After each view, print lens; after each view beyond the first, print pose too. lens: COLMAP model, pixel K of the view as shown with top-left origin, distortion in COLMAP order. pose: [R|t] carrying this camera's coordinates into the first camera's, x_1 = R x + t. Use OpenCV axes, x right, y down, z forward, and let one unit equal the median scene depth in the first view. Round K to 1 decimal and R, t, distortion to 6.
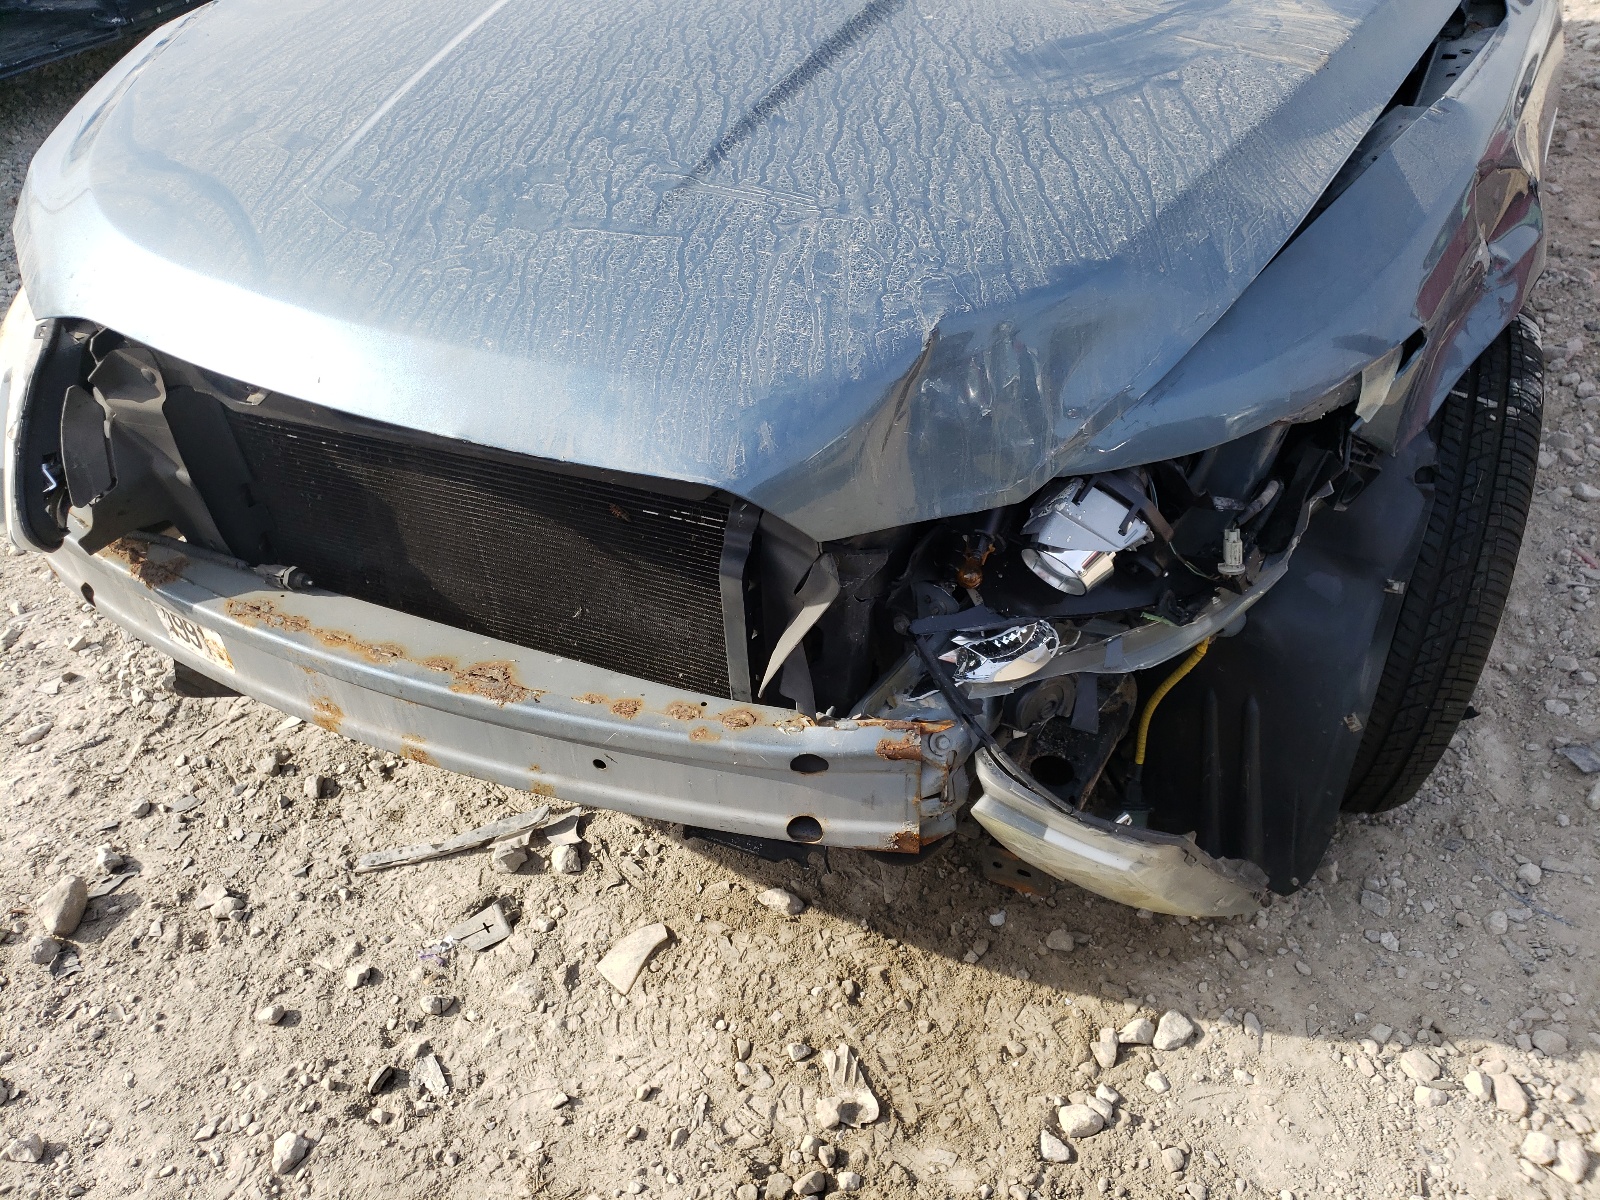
lens RADIAL K [[1423.4, 0, 800.0], [0, 1423.4, 600.0], [0, 0, 1]] dist [-0.043459, 0.174486]
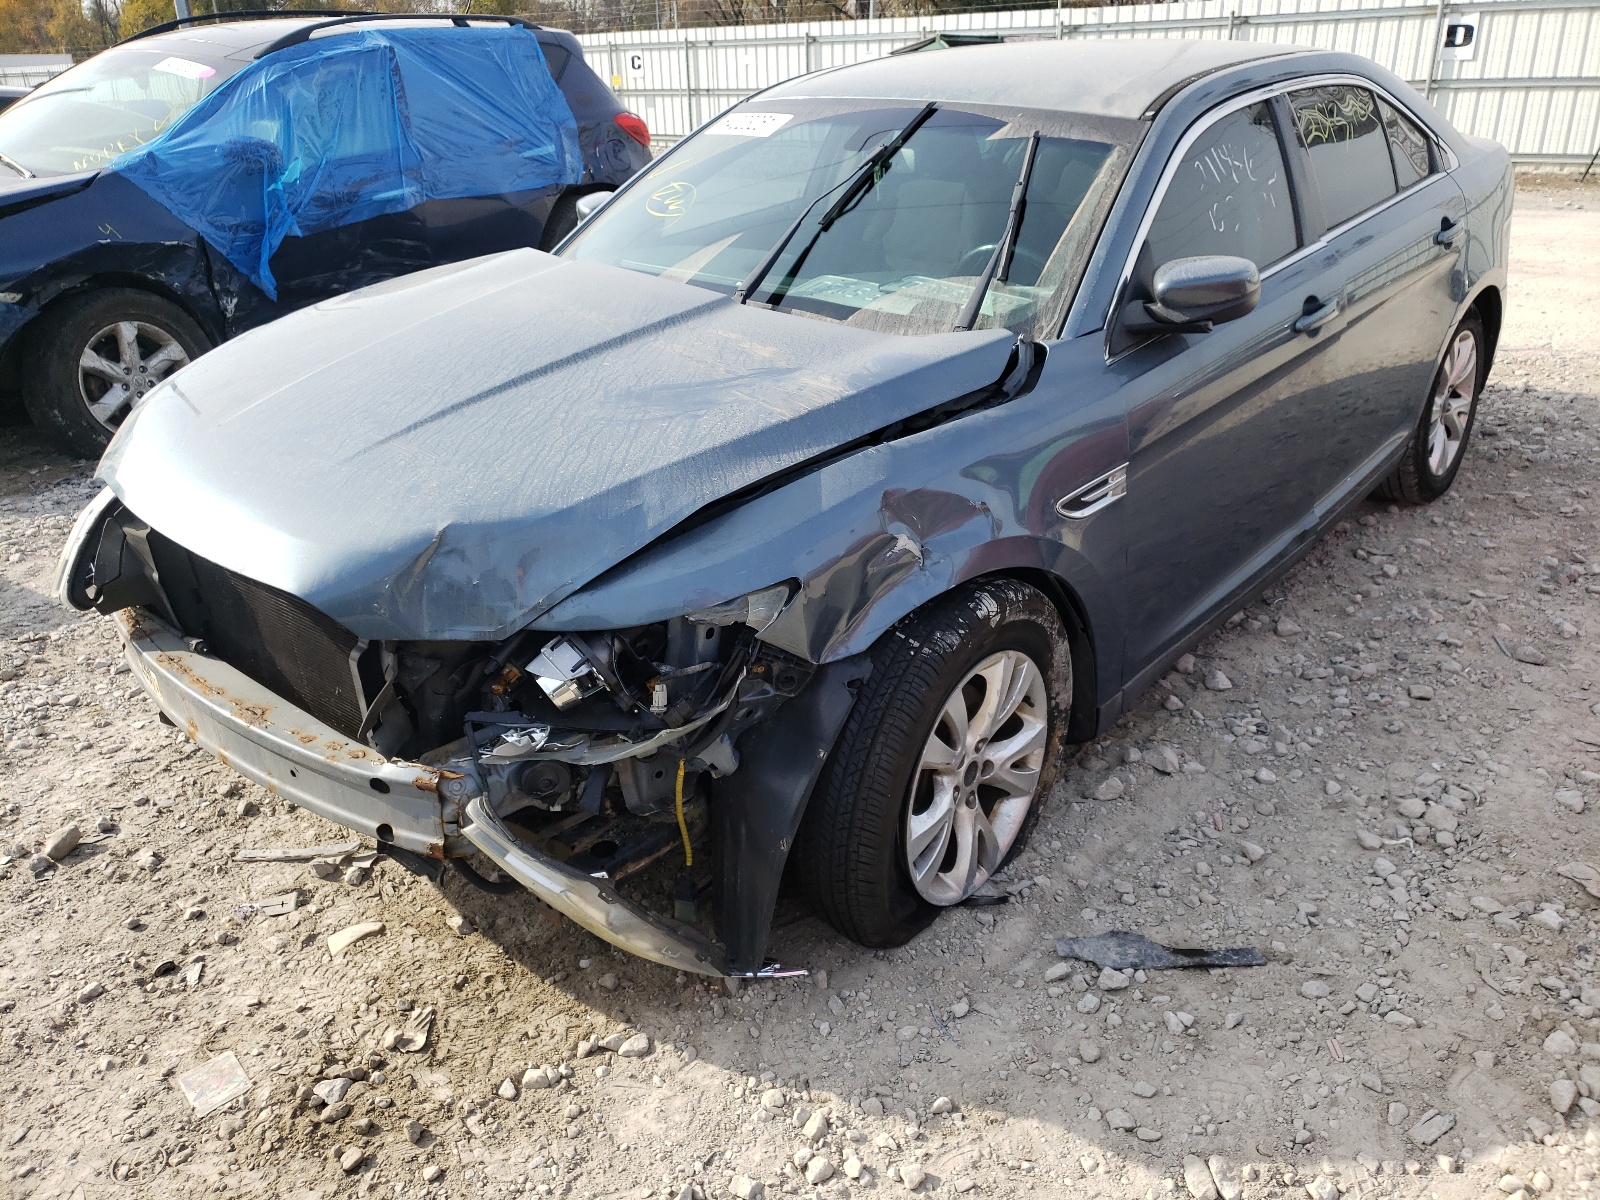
lens RADIAL K [[1471.2, 0, 800.0], [0, 1471.2, 600.0], [0, 0, 1]] dist [-0.060715, 0.218458]
pose [[0.949383, 0.132371, -0.284869, 0.761892], [-0.184226, 0.969169, -0.163622, 0.079934], [0.254428, 0.207820, 0.944499, -0.422127]]
